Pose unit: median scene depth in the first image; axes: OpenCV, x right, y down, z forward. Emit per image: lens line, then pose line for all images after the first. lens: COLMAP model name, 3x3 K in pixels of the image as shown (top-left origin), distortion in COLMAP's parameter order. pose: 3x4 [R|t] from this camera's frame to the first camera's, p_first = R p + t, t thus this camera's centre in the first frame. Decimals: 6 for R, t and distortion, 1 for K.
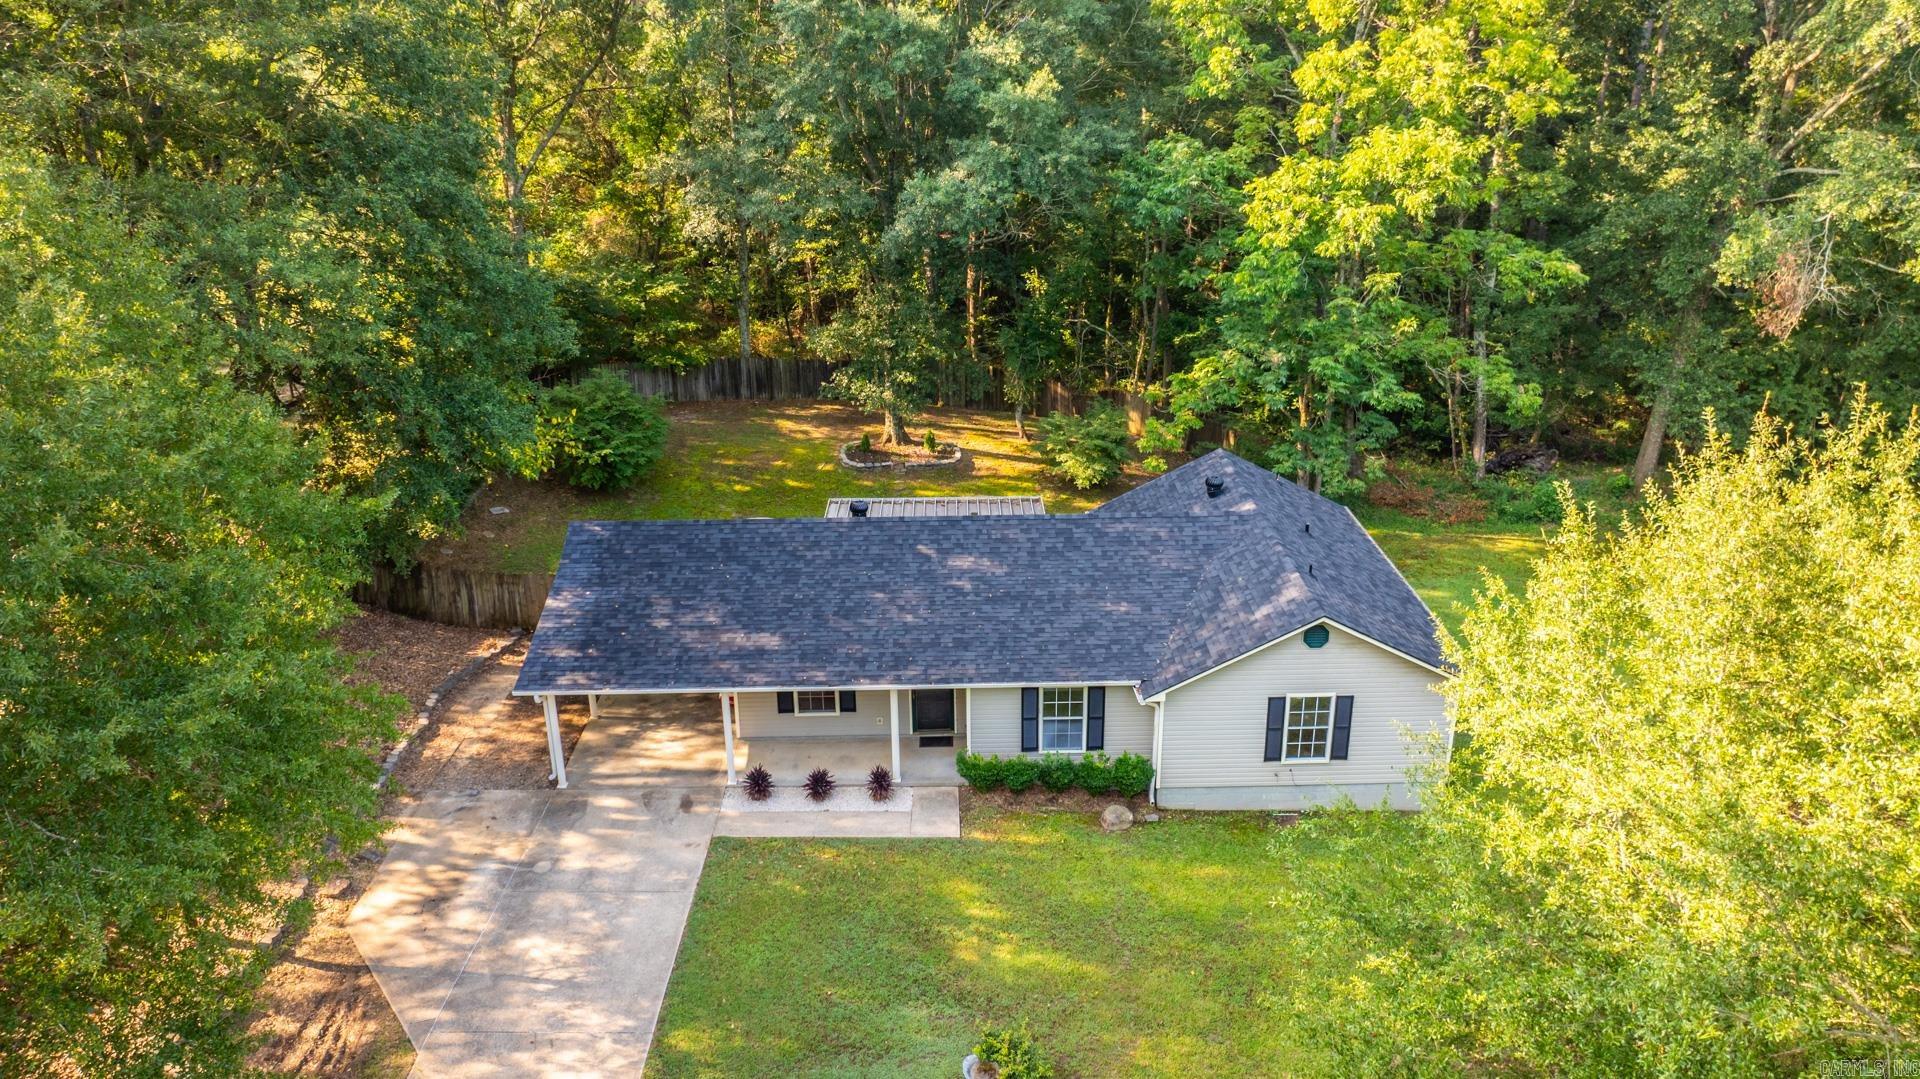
lens RADIAL K [[1347.9, 0, 951.4], [0, 1347.9, 529.2], [0, 0, 1]] dist [-0.025662, 0.014513]
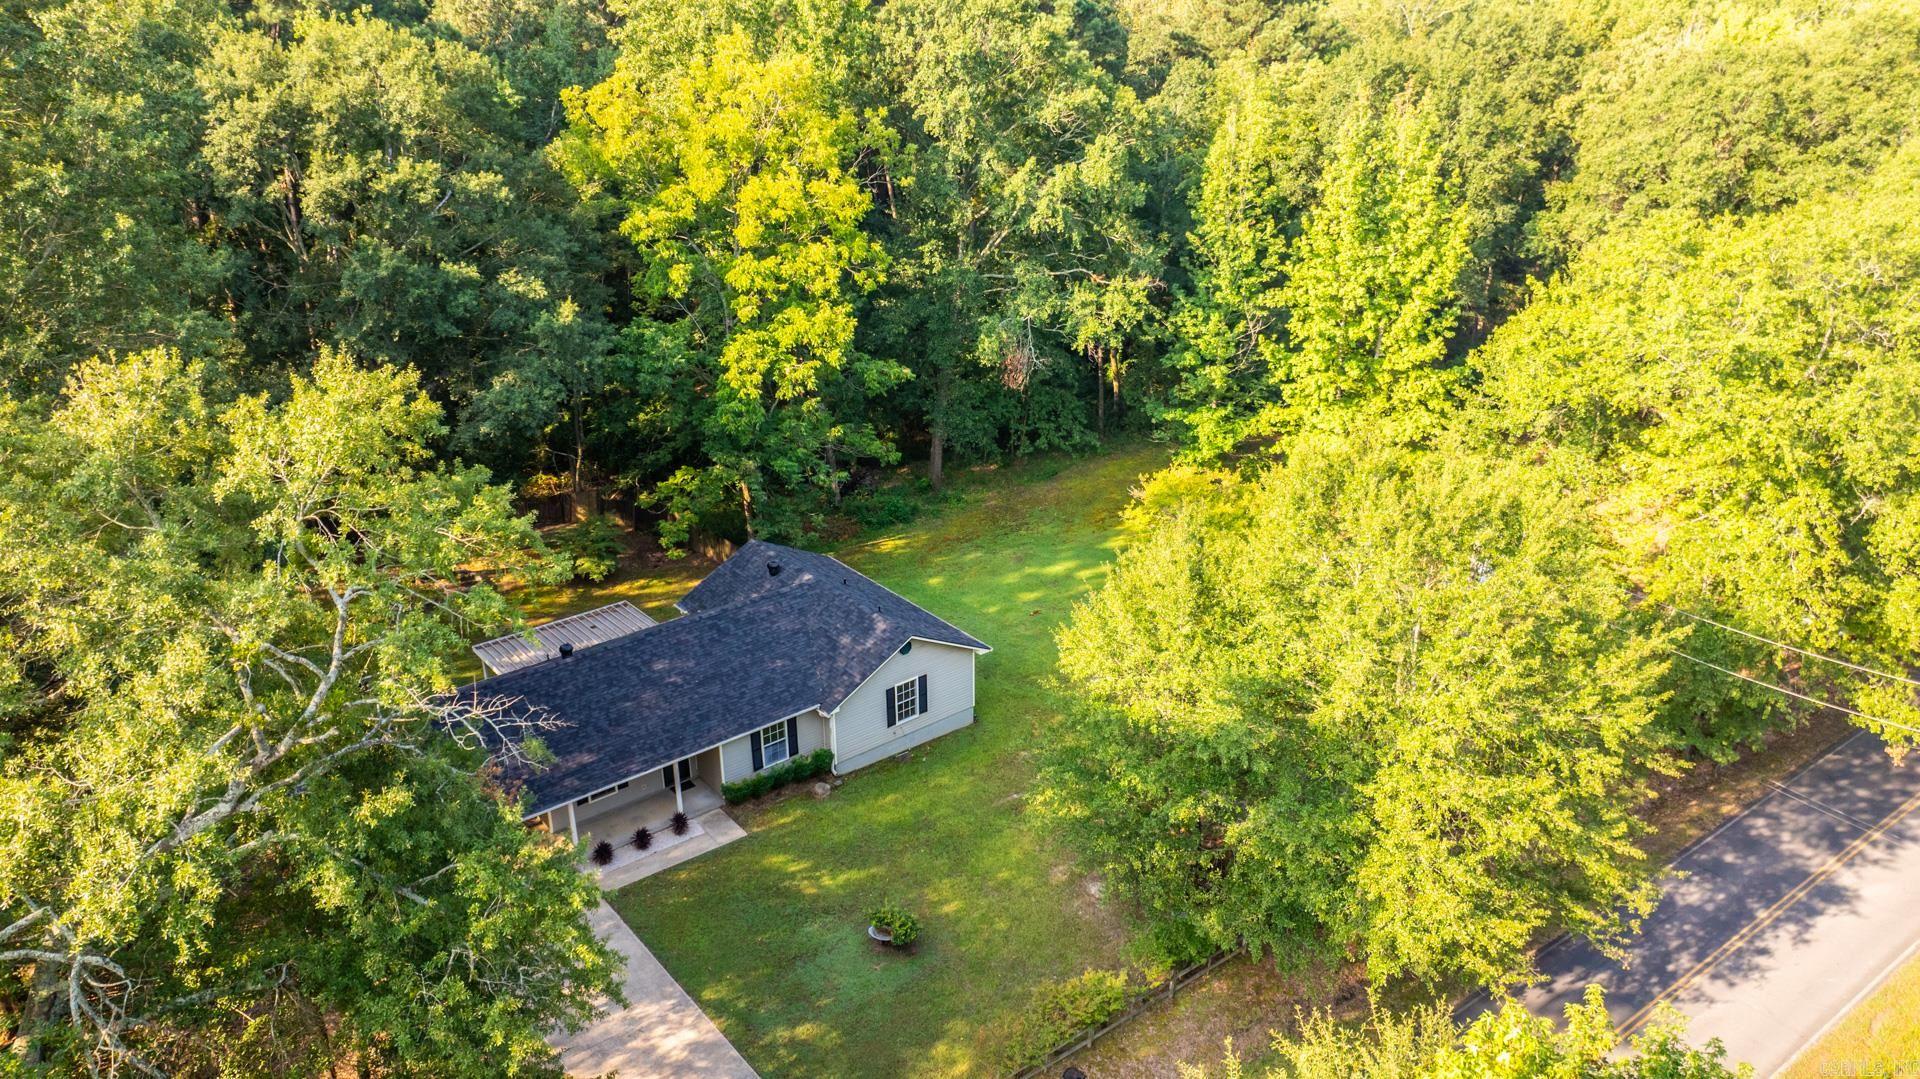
lens RADIAL K [[1347.9, 0, 964.4], [0, 1347.9, 540.0], [0, 0, 1]] dist [-0.025662, 0.014513]
pose [[0.782068, -0.239970, 0.575138, -0.596029], [0.222060, 0.969619, 0.102607, -0.203177], [-0.582288, 0.047469, 0.811596, -0.425781]]
